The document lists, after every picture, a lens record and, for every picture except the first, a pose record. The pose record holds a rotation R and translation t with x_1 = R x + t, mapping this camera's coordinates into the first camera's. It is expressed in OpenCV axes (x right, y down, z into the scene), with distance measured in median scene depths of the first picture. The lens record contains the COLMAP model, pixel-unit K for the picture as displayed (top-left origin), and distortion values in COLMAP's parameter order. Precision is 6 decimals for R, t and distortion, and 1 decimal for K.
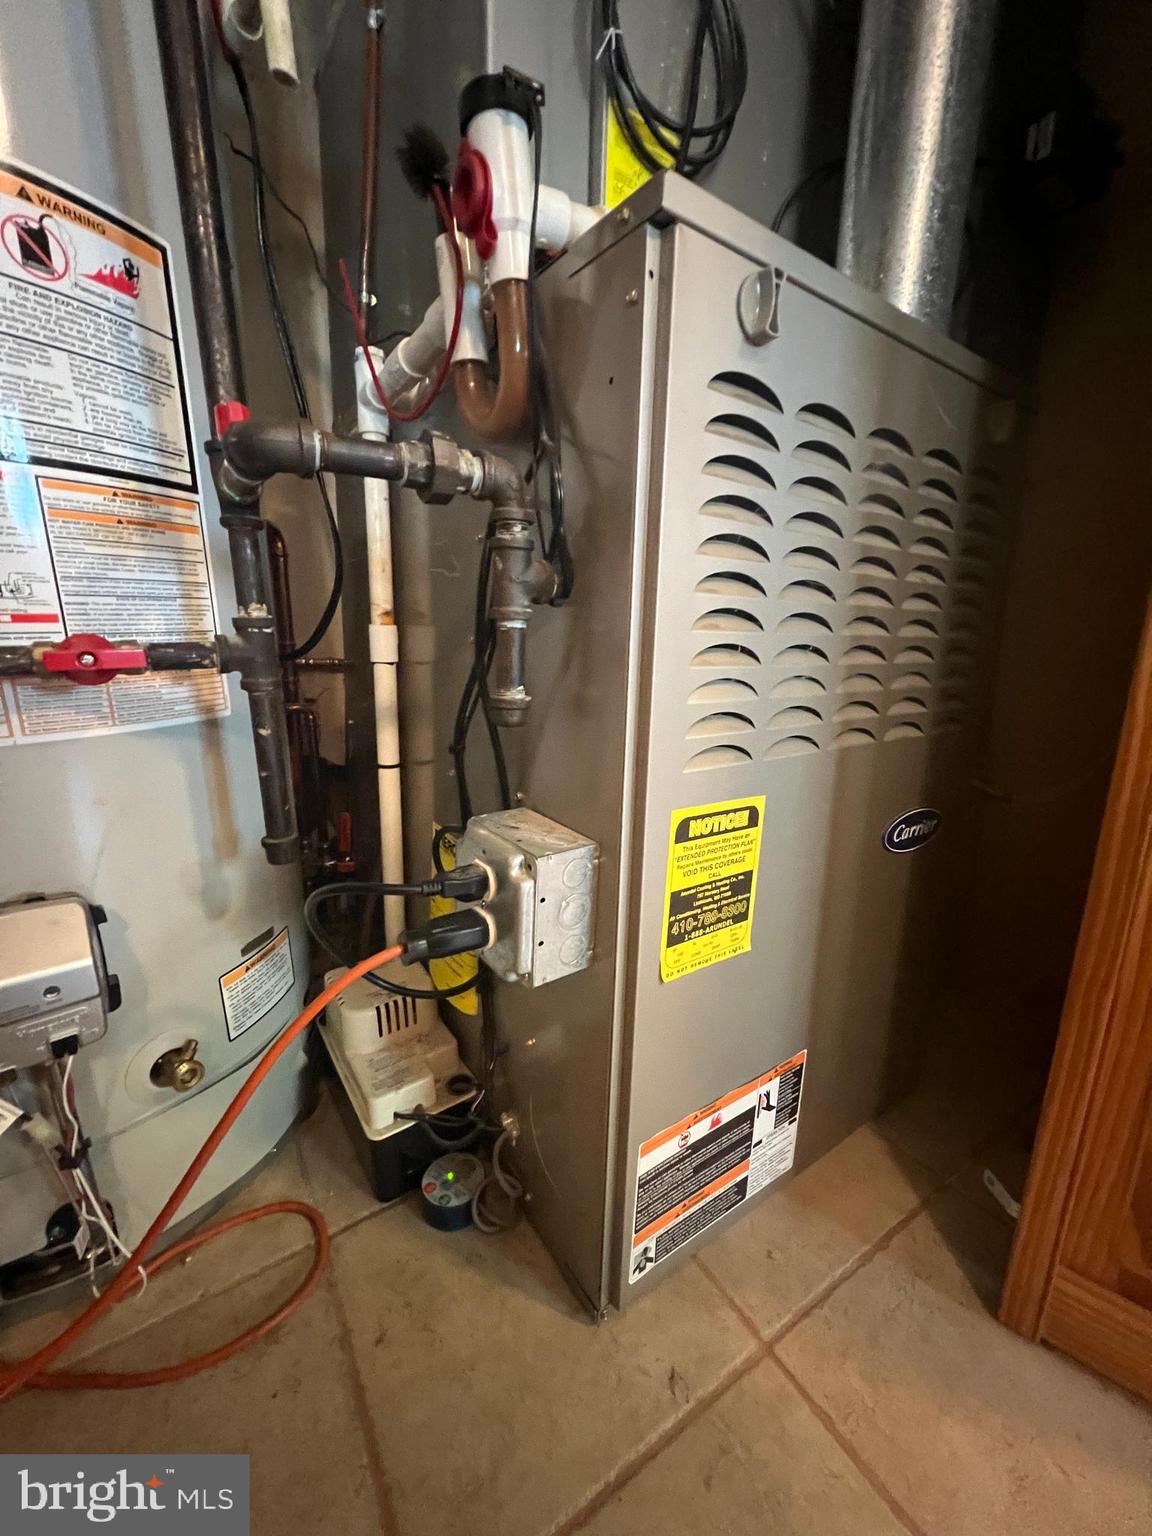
lens RADIAL K [[612.5, 0, 579.1], [0, 612.5, 766.9], [0, 0, 1]] dist [-0.004359, 0.001020]
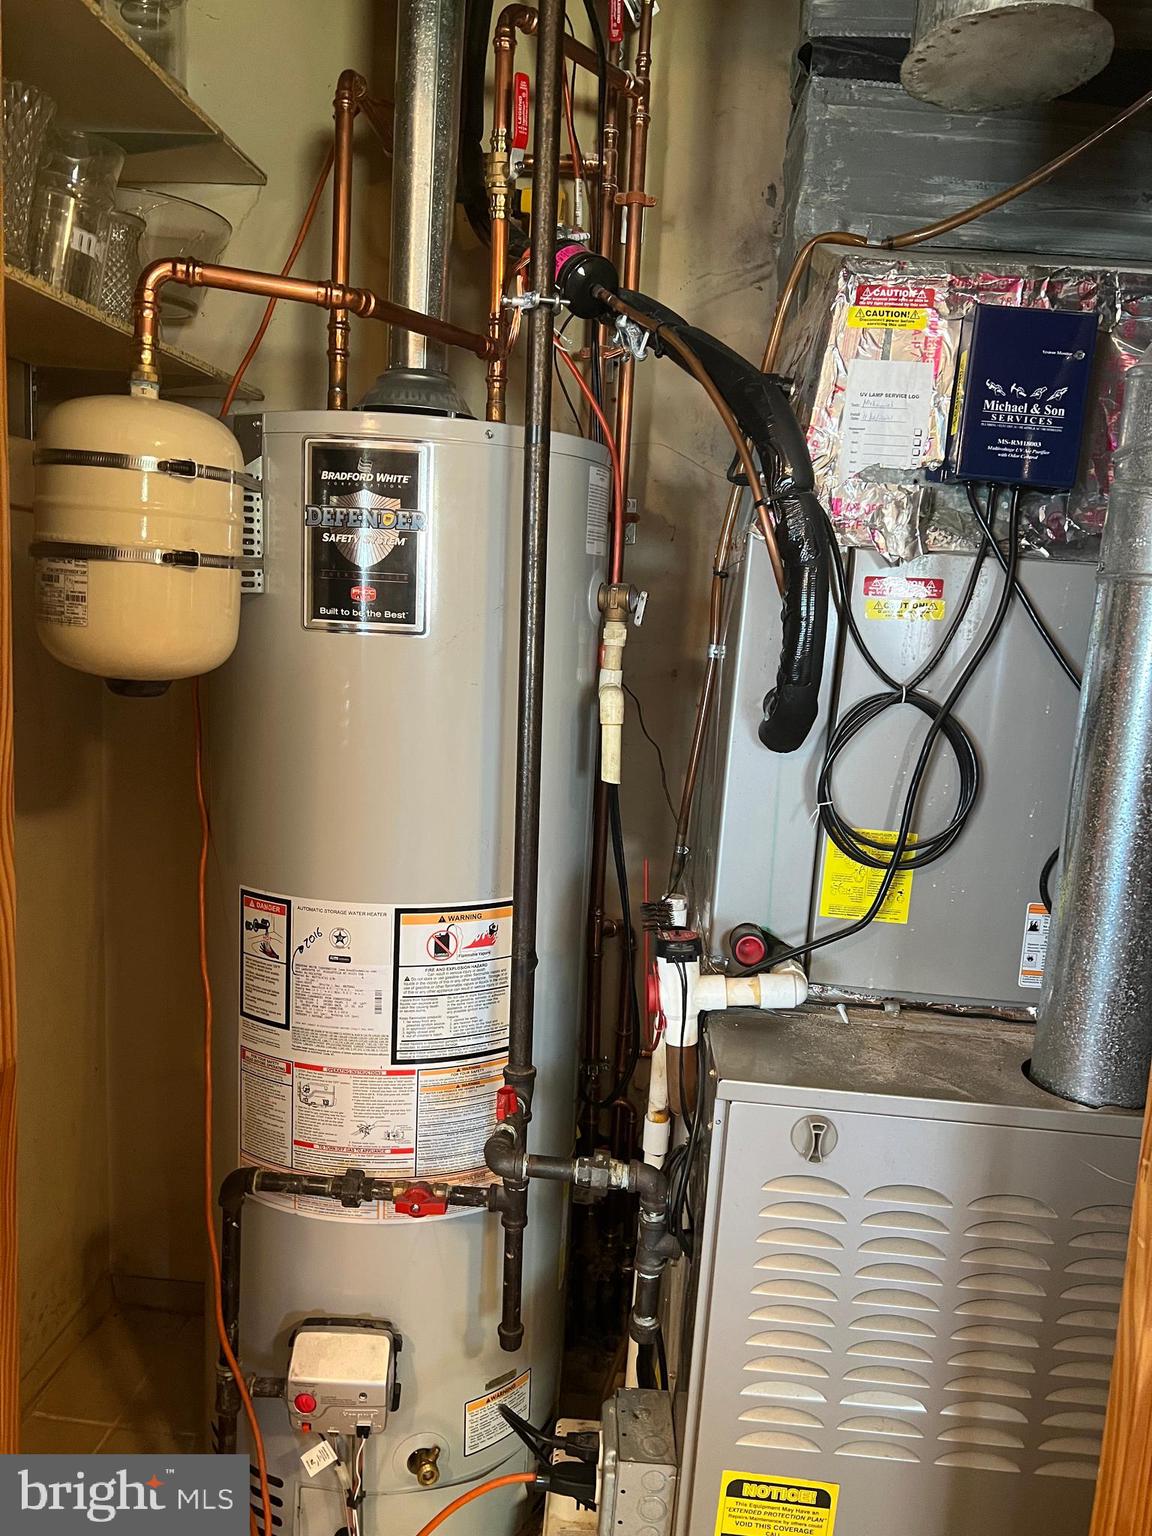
lens RADIAL K [[1160.3, 0, 564.6], [0, 1160.3, 768.5], [0, 0, 1]] dist [0.038142, -0.047768]
pose [[0.784799, 0.124303, -0.607157, 1.054033], [-0.184824, 0.982043, -0.037847, -1.072298], [0.591549, 0.141920, 0.793680, -1.182264]]
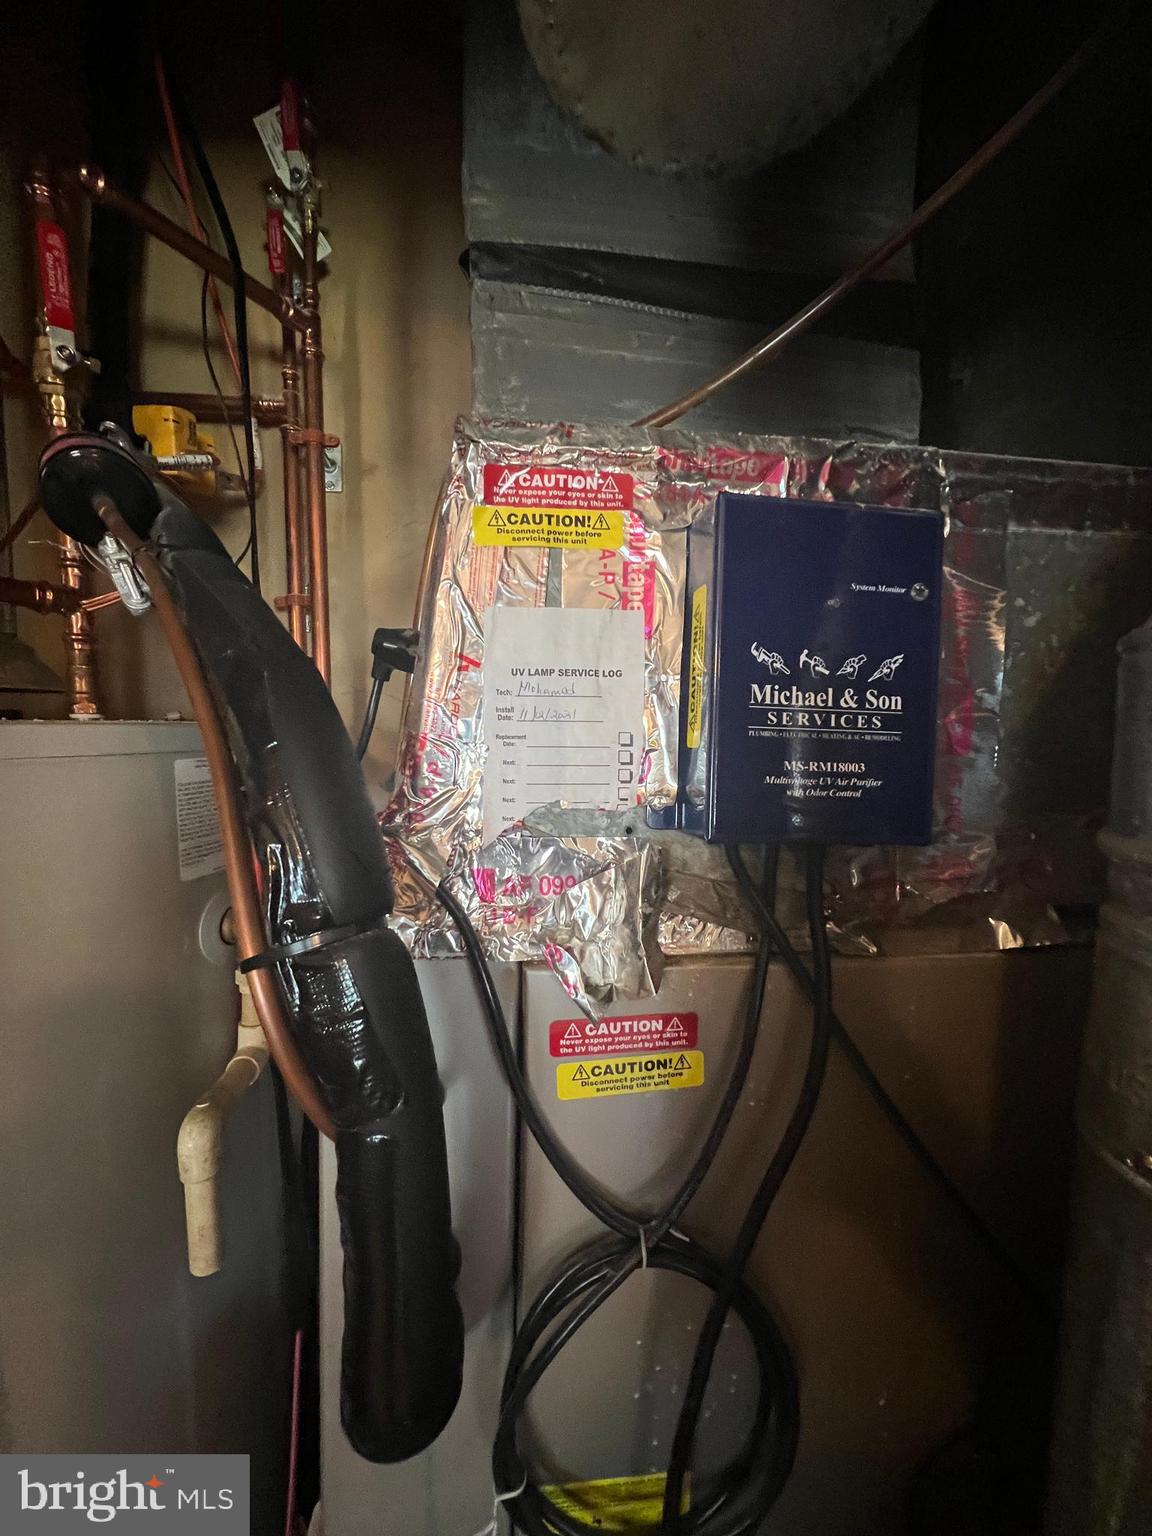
lens RADIAL K [[615.5, 0, 576.7], [0, 615.5, 767.0], [0, 0, 1]] dist [-0.003649, 0.001075]
pose [[0.883841, 0.022320, -0.467254, 0.380963], [-0.099609, 0.984933, -0.141368, -1.809661], [0.457059, 0.171489, 0.872748, 0.374347]]
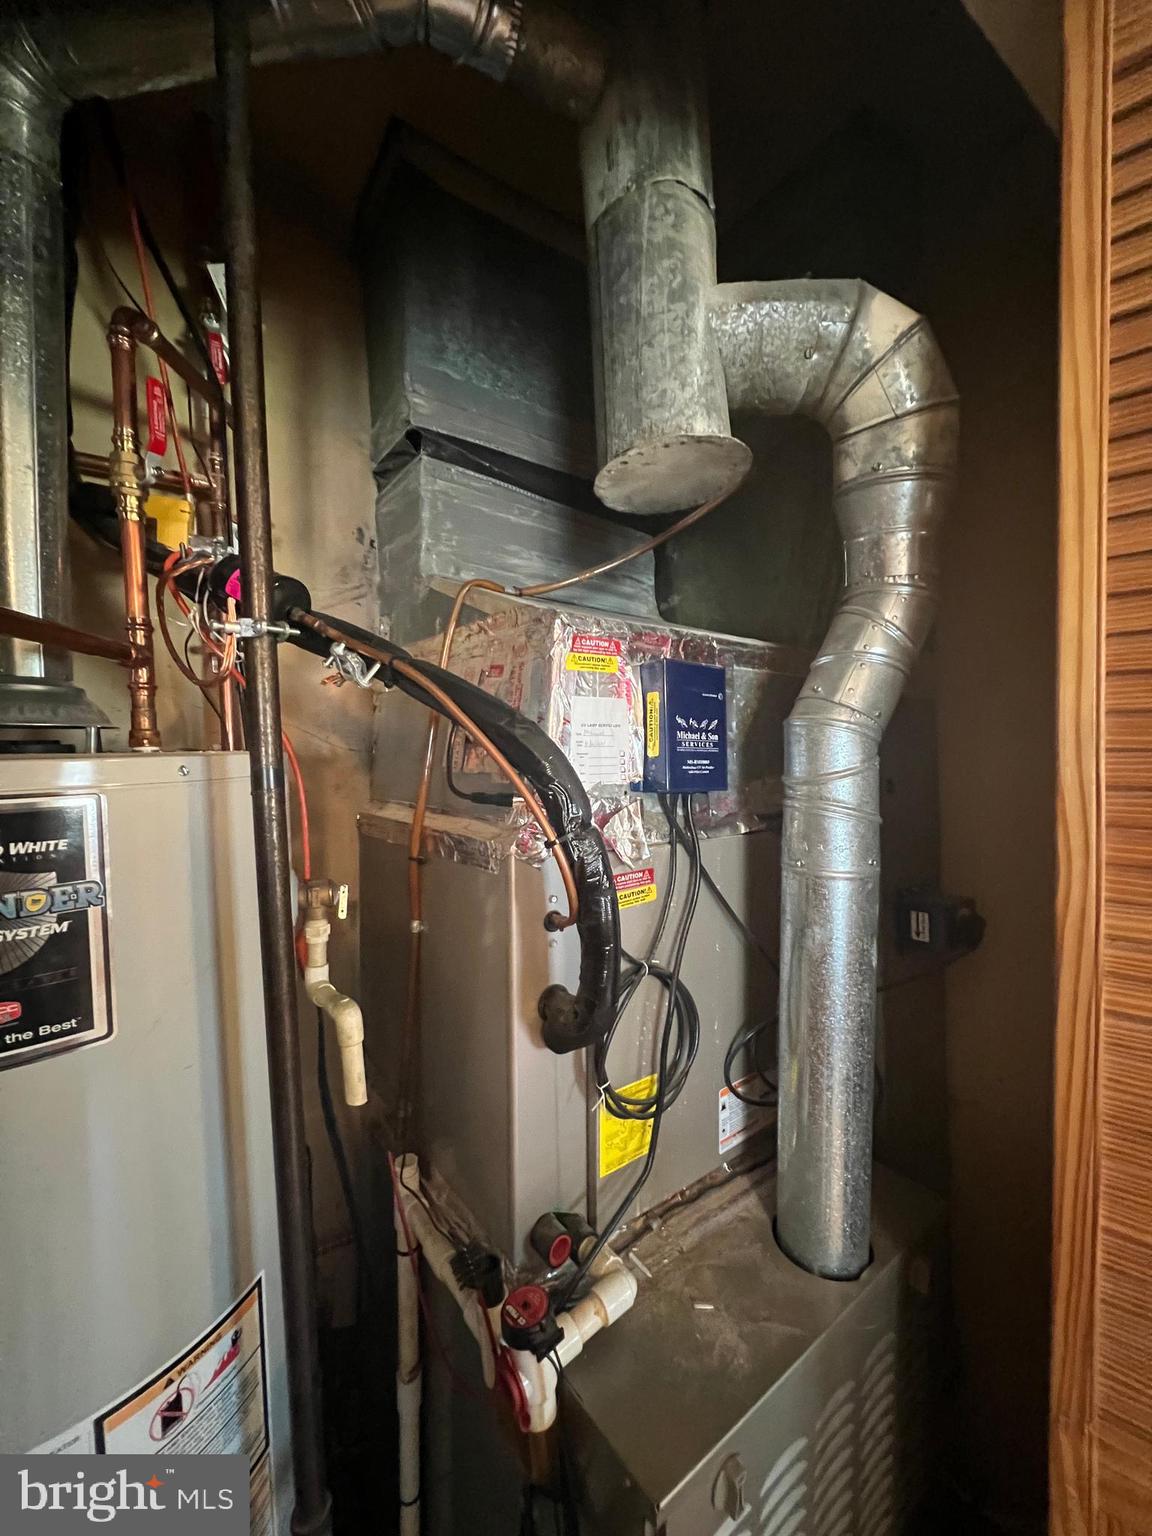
lens RADIAL K [[612.5, 0, 579.7], [0, 612.5, 765.9], [0, 0, 1]] dist [-0.004359, 0.001020]
pose [[0.998870, -0.027647, 0.038663, -0.030561], [0.034655, 0.980328, -0.194309, -1.622364], [-0.032531, 0.195430, 0.980178, -0.482998]]
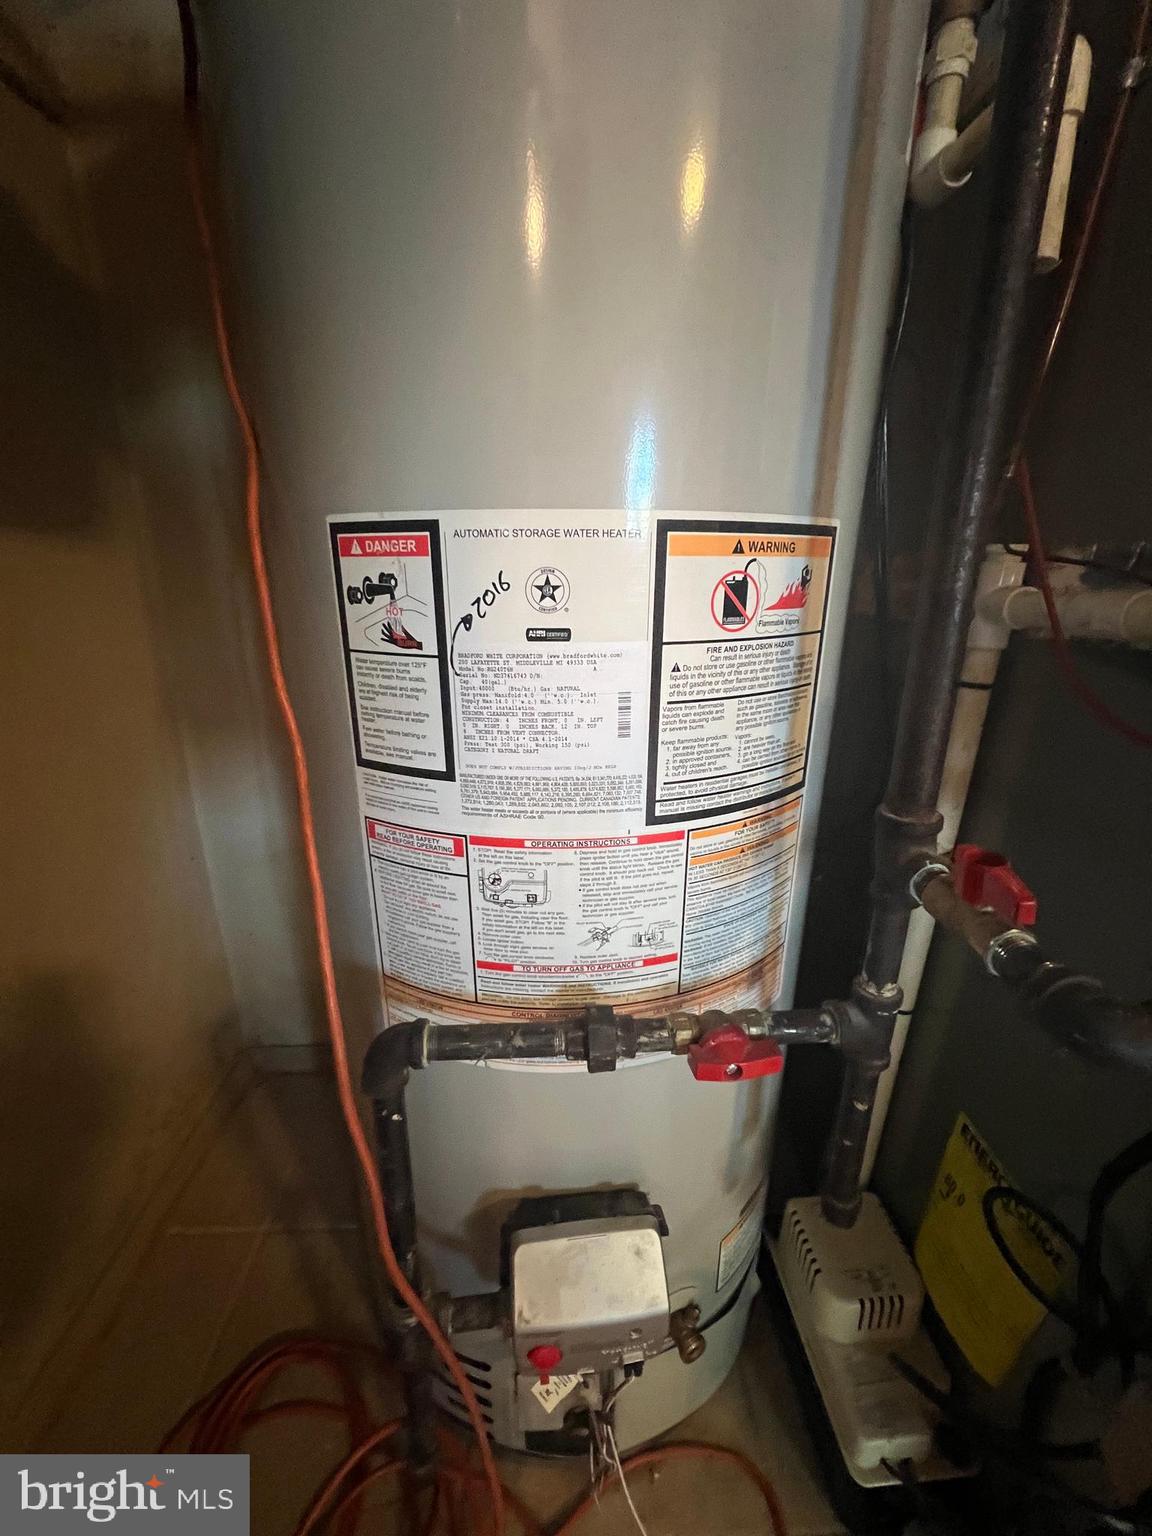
lens RADIAL K [[615.5, 0, 581.2], [0, 615.5, 765.4], [0, 0, 1]] dist [-0.003649, 0.001075]
pose [[0.861070, 0.160075, -0.482632, -0.519371], [-0.120429, 0.986351, 0.112284, -0.581308], [0.494019, -0.038562, 0.868596, 0.087082]]
